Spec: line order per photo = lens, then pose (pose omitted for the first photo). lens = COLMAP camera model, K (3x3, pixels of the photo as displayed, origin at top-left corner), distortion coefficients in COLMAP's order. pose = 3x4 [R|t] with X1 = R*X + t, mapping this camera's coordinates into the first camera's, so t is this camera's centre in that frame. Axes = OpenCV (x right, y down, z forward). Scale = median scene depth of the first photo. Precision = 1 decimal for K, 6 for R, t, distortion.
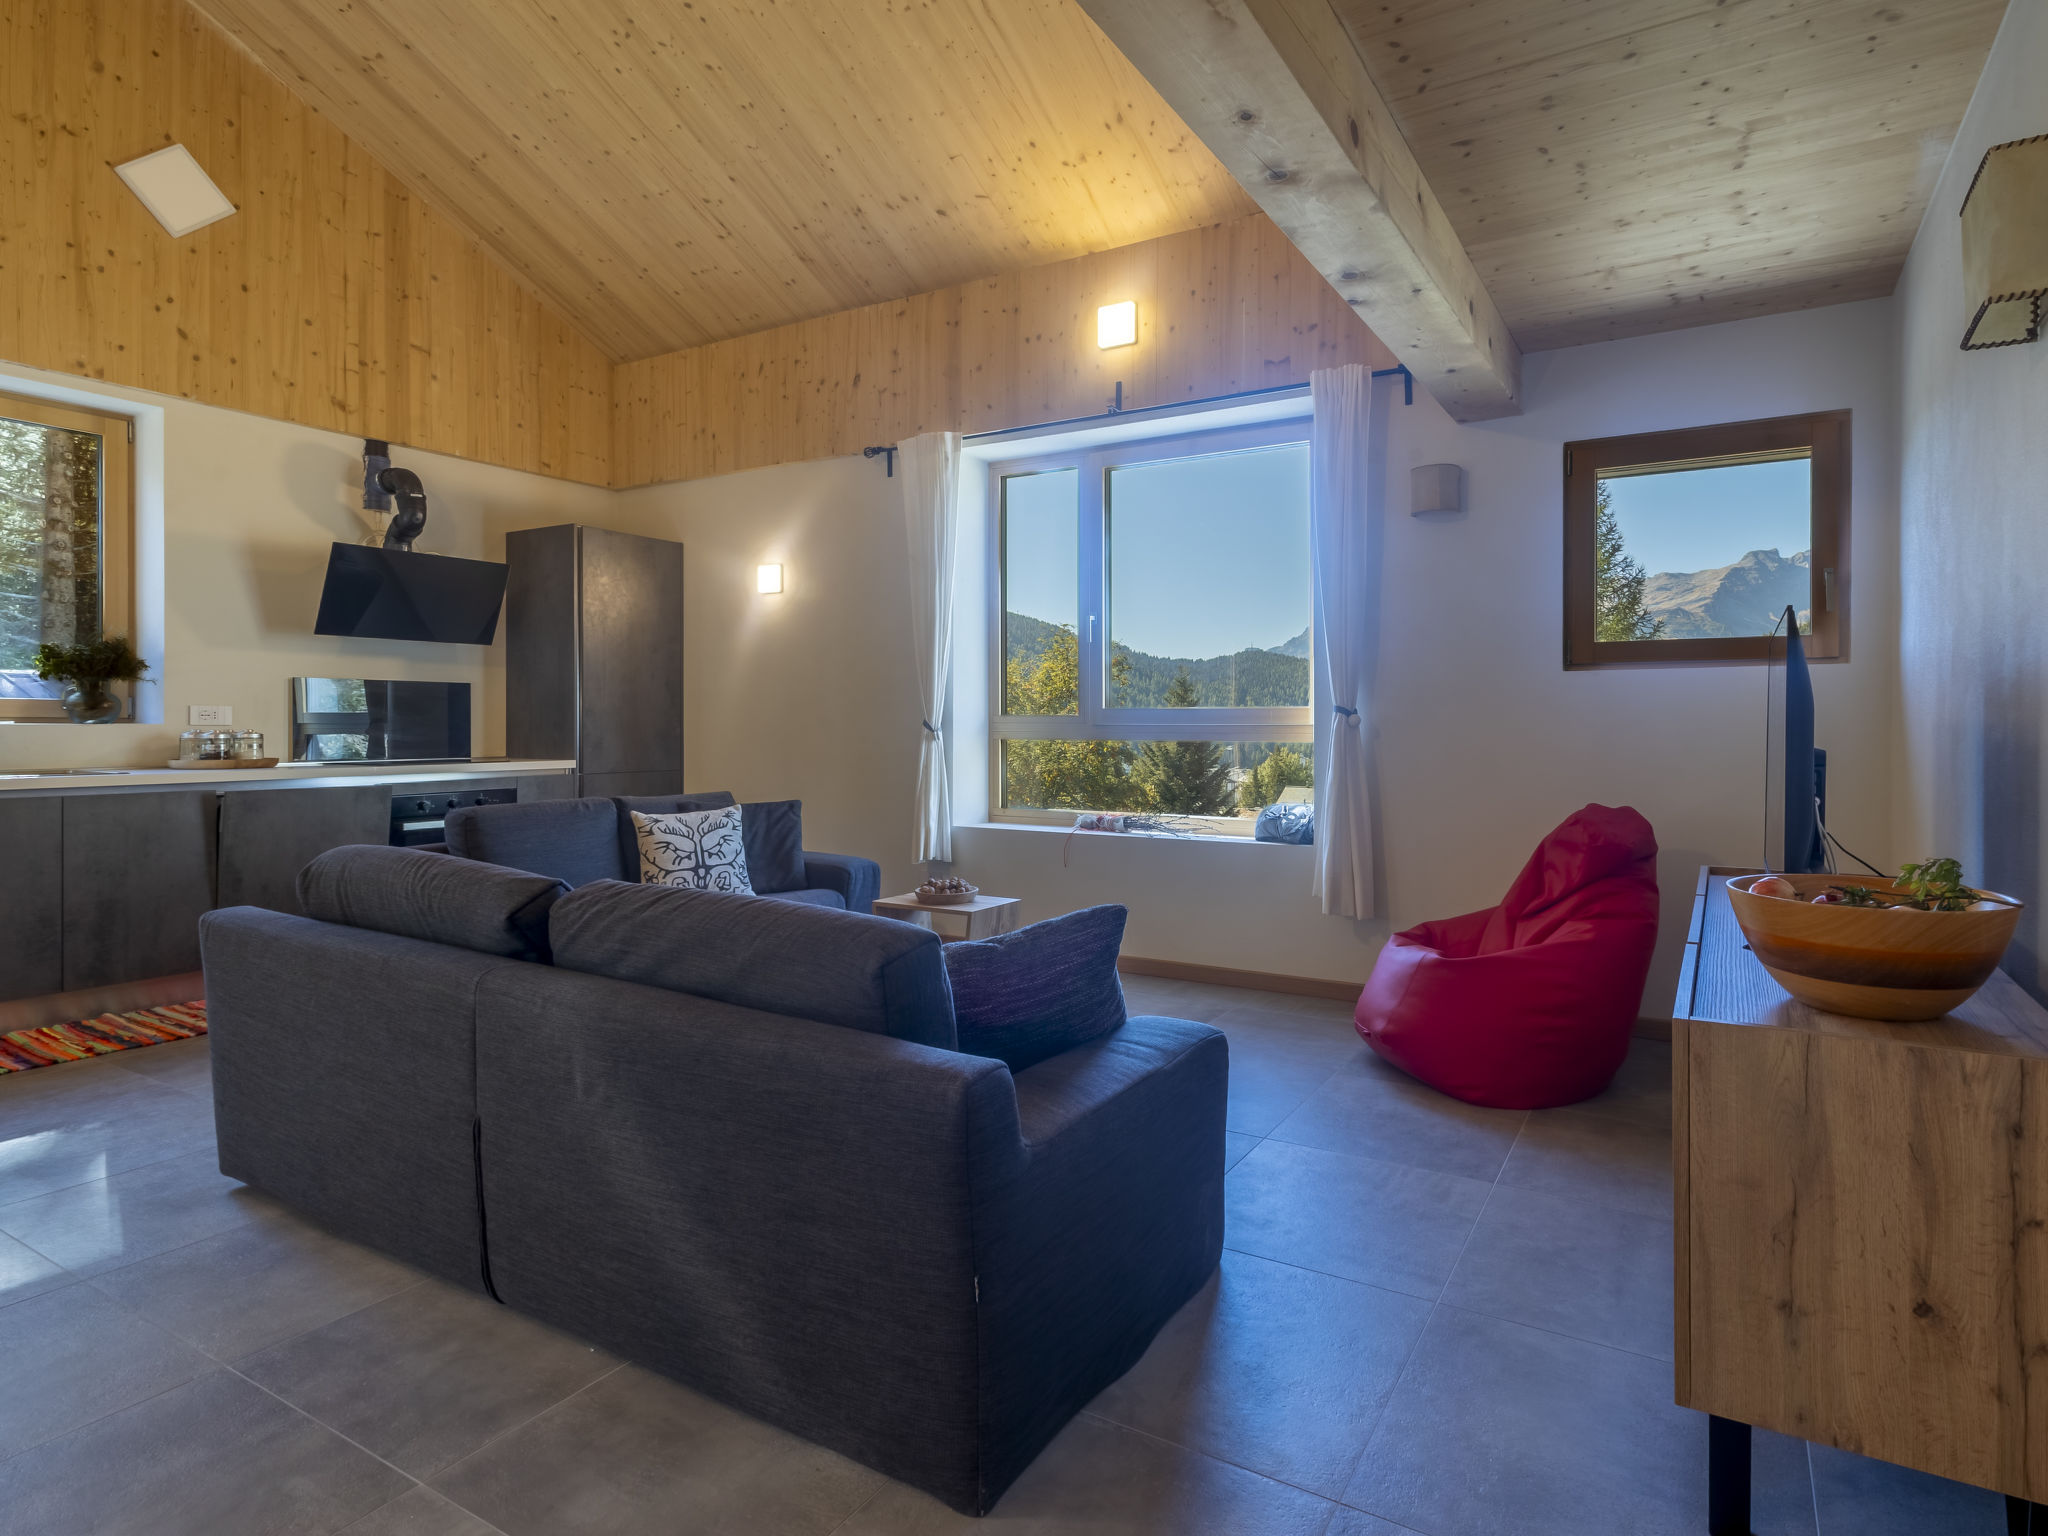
lens RADIAL K [[1056.6, 0, 1162.9], [0, 1056.6, 735.2], [0, 0, 1]] dist [-0.005882, -0.002974]
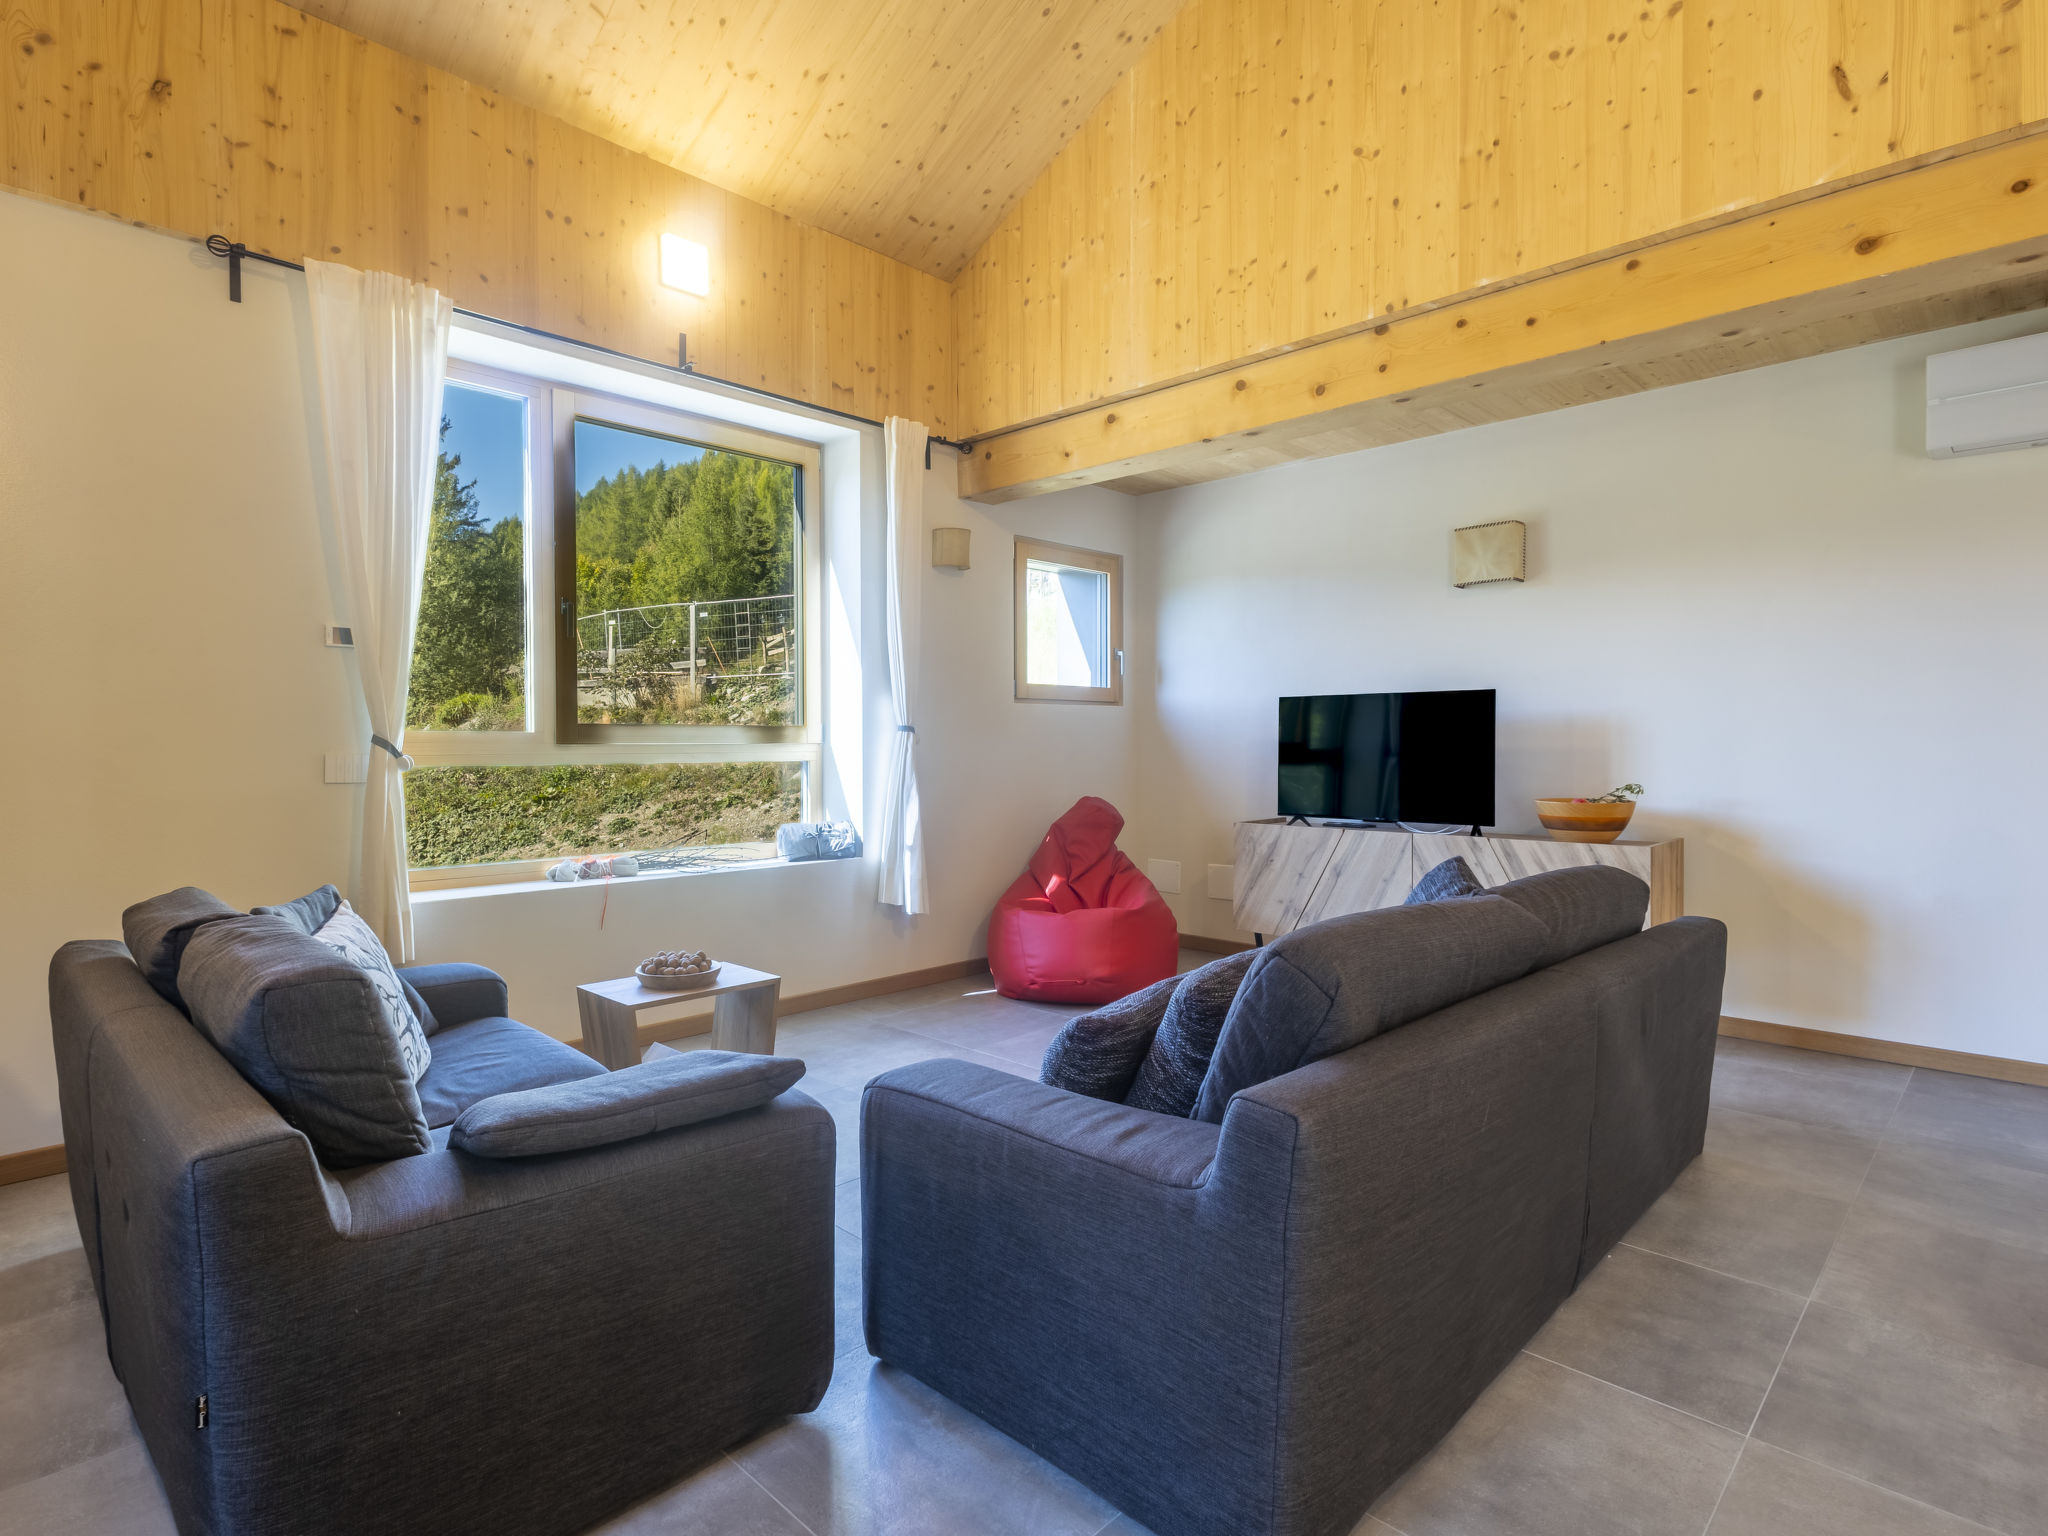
lens RADIAL K [[1047.6, 0, 976.3], [0, 1047.6, 758.2], [0, 0, 1]] dist [-0.000641, -0.001755]
pose [[0.310644, -0.016721, 0.950379, -0.709855], [0.008807, 0.999853, 0.014713, -0.008312], [-0.950485, 0.003799, 0.310746, 0.486639]]
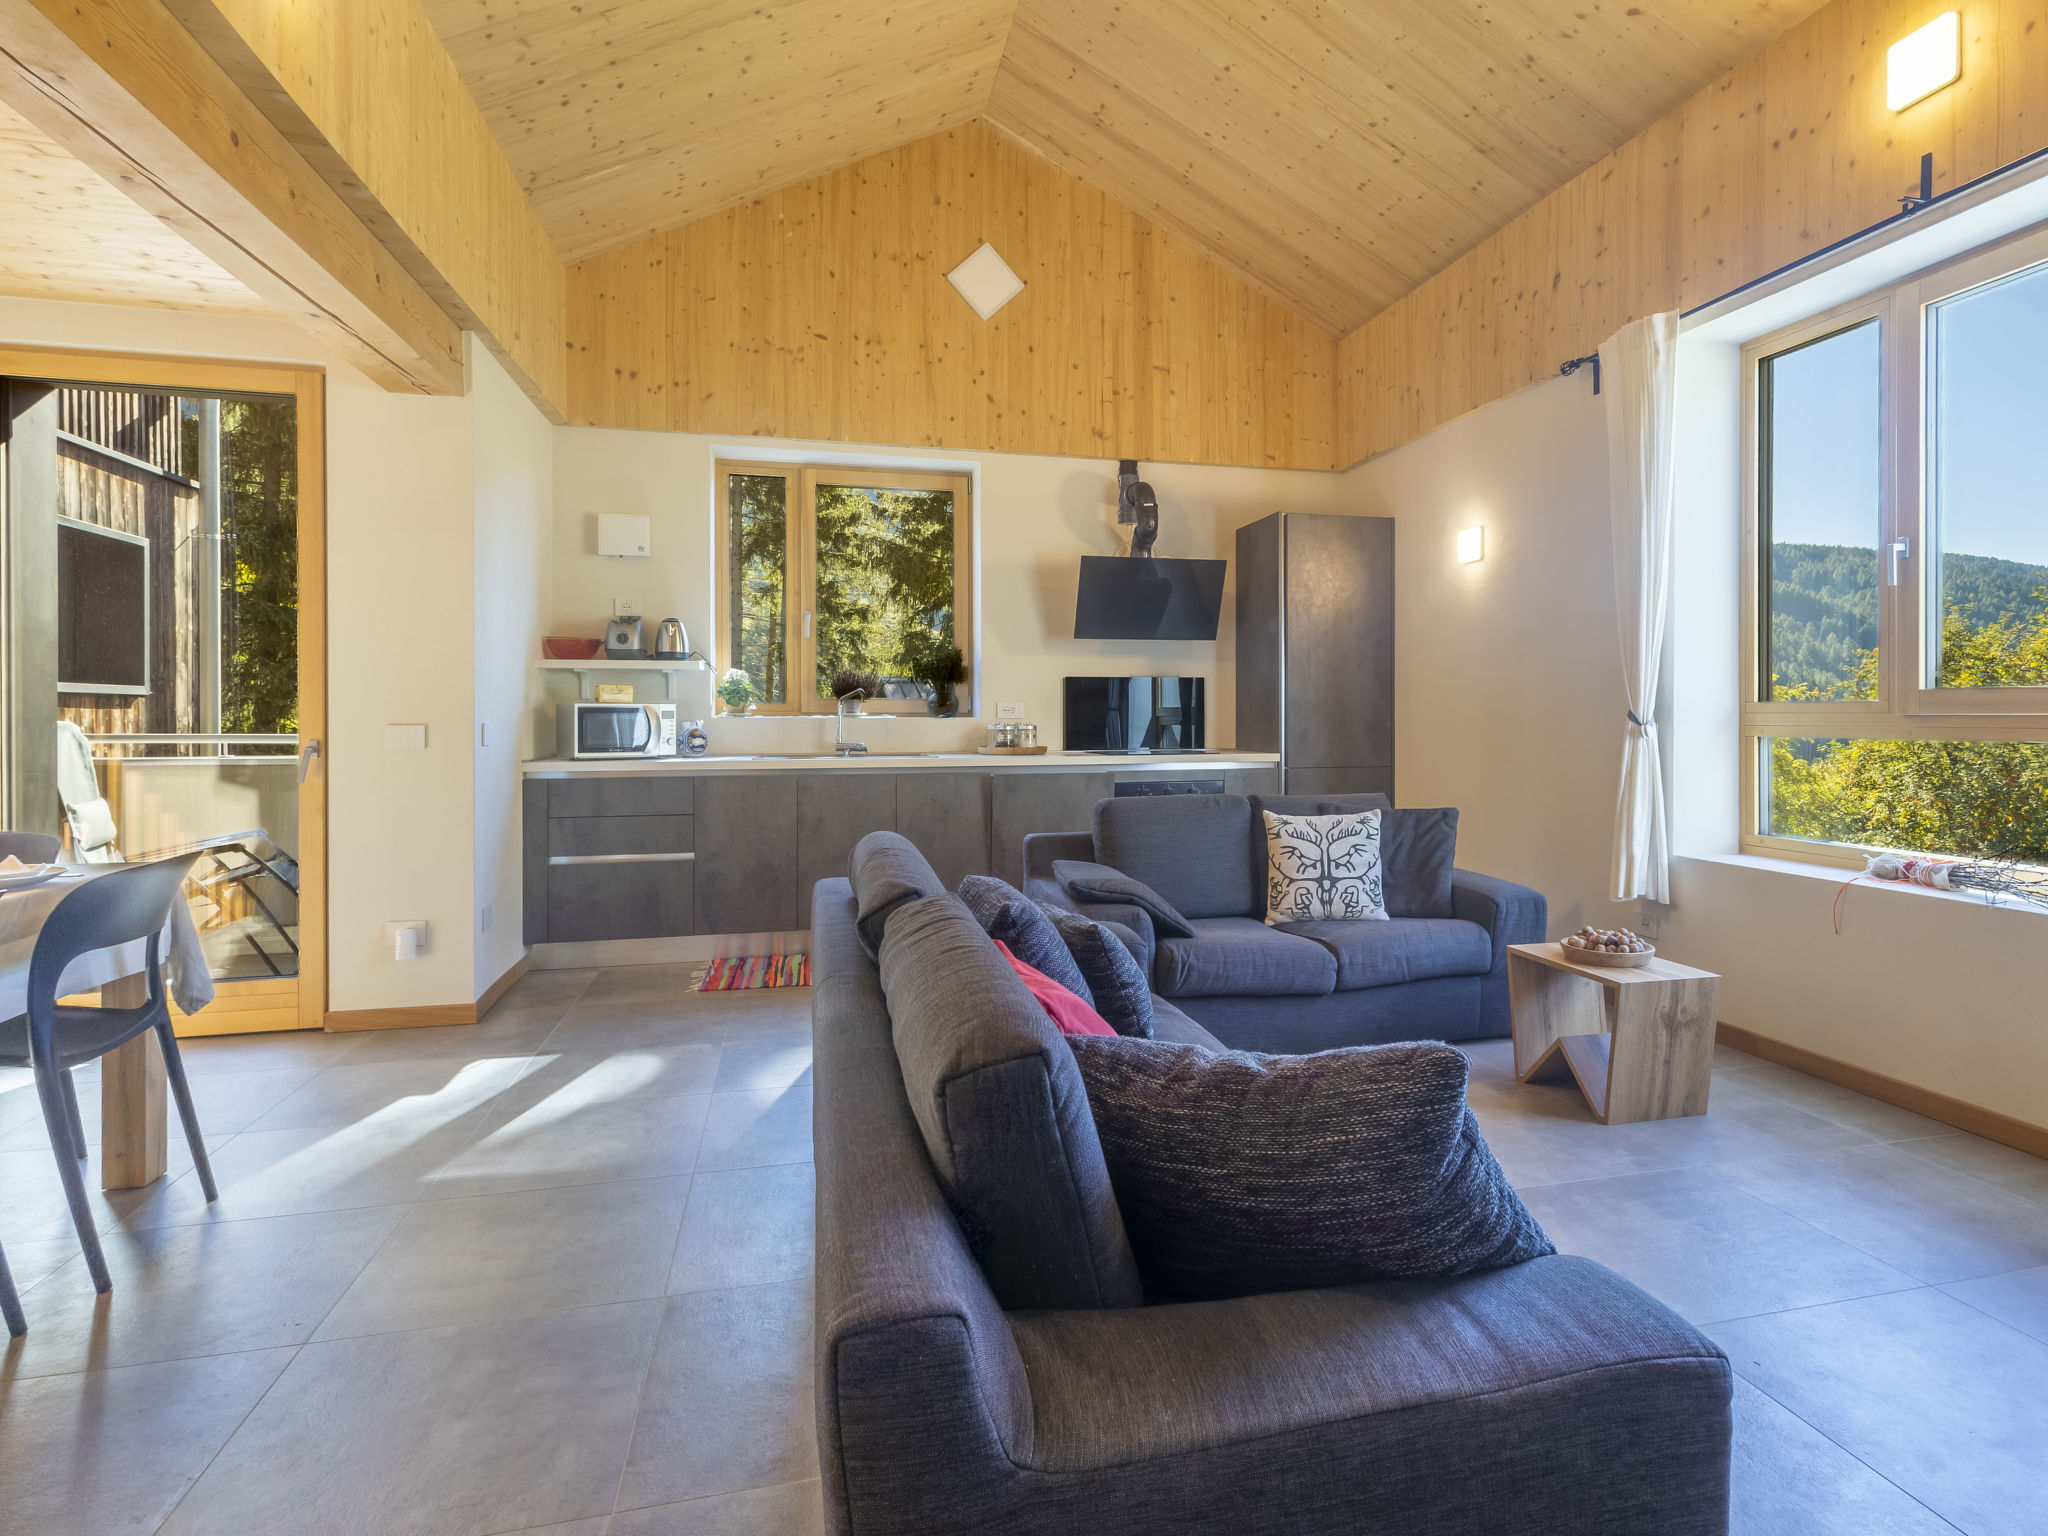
lens RADIAL K [[1118.4, 0, 1105.5], [0, 1118.4, 726.2], [0, 0, 1]] dist [0.001470, 0.000755]
pose [[0.678083, 0.002727, -0.734980, 0.105414], [-0.003734, 0.999993, 0.000266, -0.001566], [0.734976, 0.002564, 0.678088, 0.196269]]
